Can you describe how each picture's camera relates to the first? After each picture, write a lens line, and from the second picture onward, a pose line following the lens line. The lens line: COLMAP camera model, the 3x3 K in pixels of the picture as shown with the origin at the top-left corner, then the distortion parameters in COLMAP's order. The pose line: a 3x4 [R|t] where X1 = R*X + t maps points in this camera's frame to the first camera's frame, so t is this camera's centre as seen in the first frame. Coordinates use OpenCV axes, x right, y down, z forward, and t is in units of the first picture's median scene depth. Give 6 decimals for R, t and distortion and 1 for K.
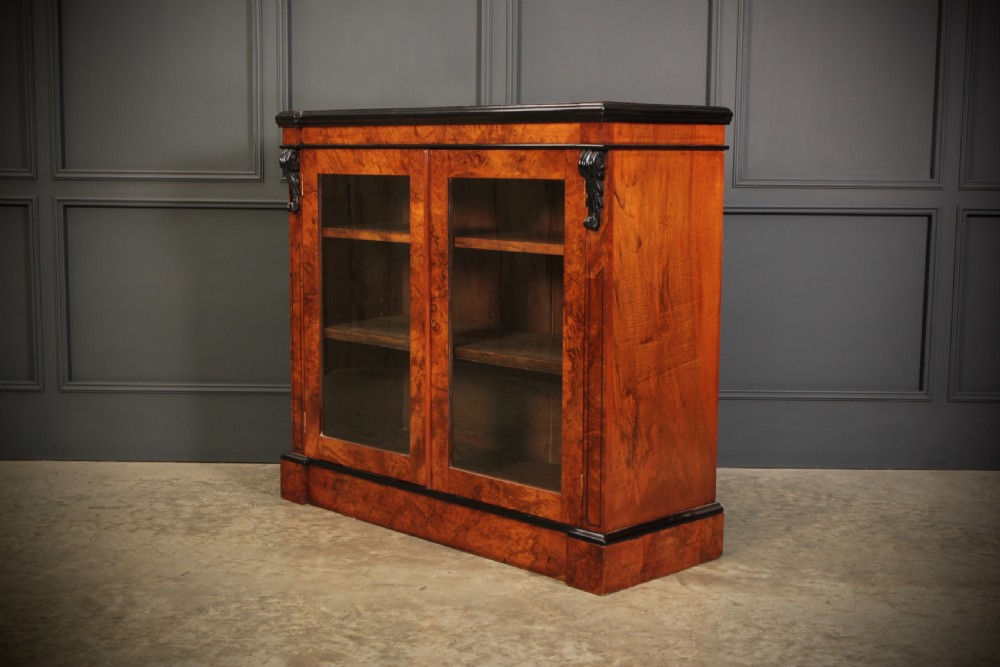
lens RADIAL K [[1384.2, 0, 495.5], [0, 1384.2, 328.4], [0, 0, 1]] dist [-0.024187, 0.000000]
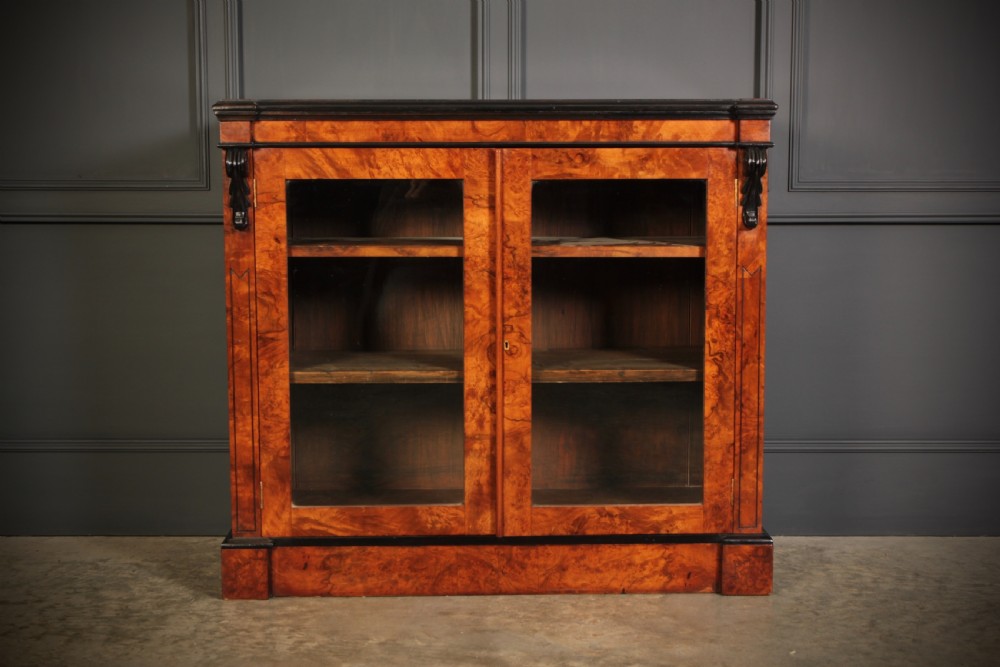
lens RADIAL K [[1493.6, 0, 504.1], [0, 1493.6, 337.6], [0, 0, 1]] dist [0.002080, 0.000000]
pose [[0.681720, -0.095411, 0.725365, -0.751535], [0.096377, 0.994531, 0.040238, -0.048581], [-0.725237, 0.042478, 0.687188, 0.359859]]
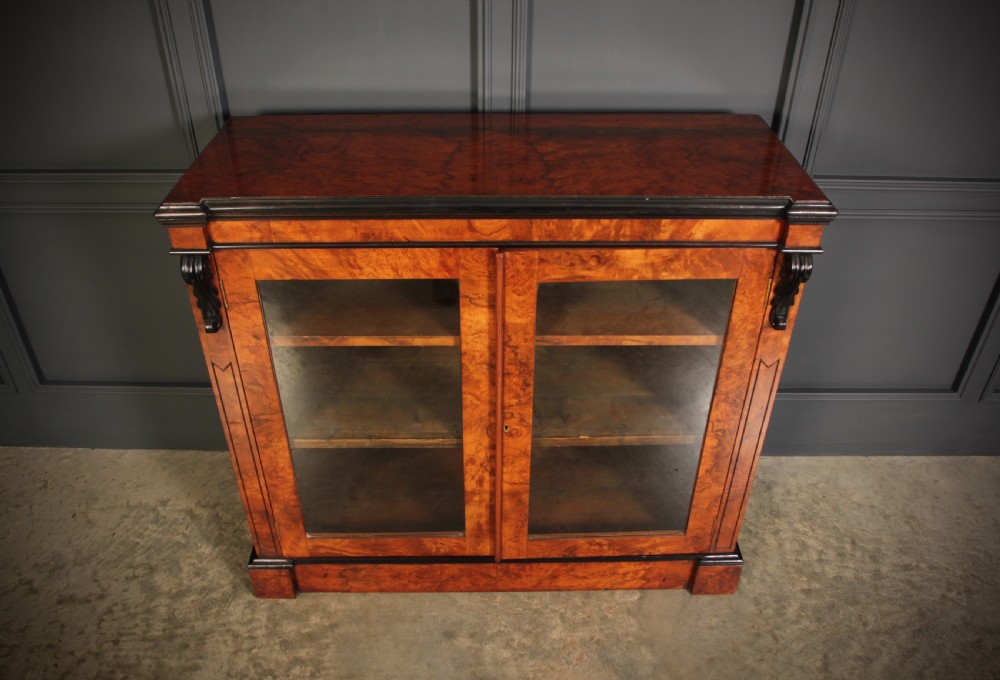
lens RADIAL K [[802.6, 0, 494.7], [0, 802.6, 341.2], [0, 0, 1]] dist [-0.084990, 0.043178]
pose [[0.689787, -0.421455, 0.588702, -0.327714], [0.091245, 0.857231, 0.506784, -0.308601], [-0.718240, -0.295857, 0.629762, 0.727855]]
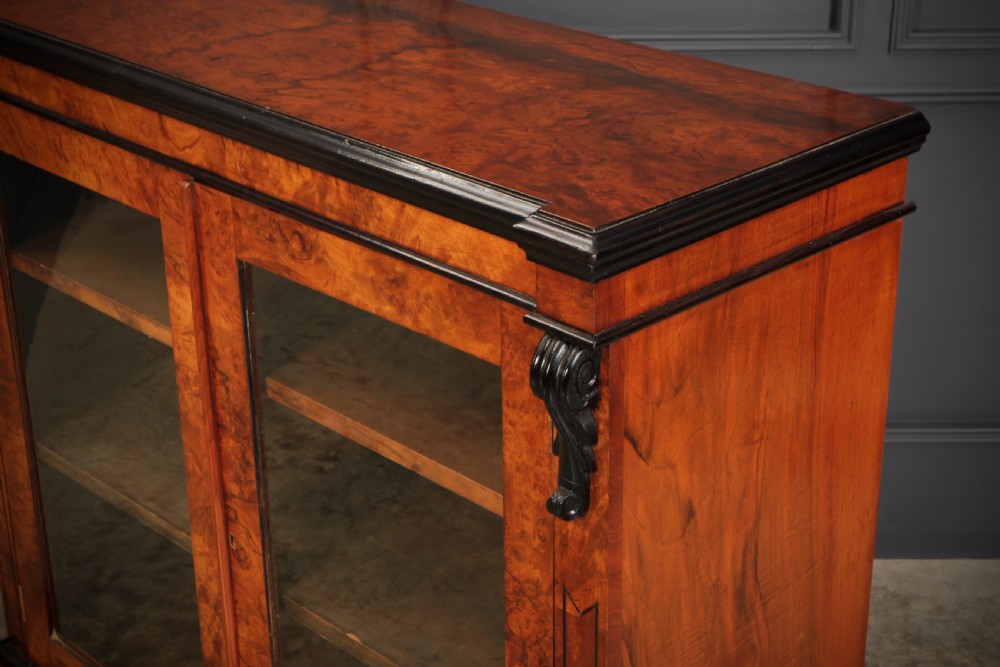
lens RADIAL K [[1753.6, 0, 500.0], [0, 1753.6, 332.7], [0, 0, 1]] dist [0.000485, 0.000000]
pose [[0.999831, -0.014903, -0.010770, 0.050896], [0.017417, 0.955382, 0.294859, -0.243477], [0.005895, -0.294997, 0.955480, 0.485016]]
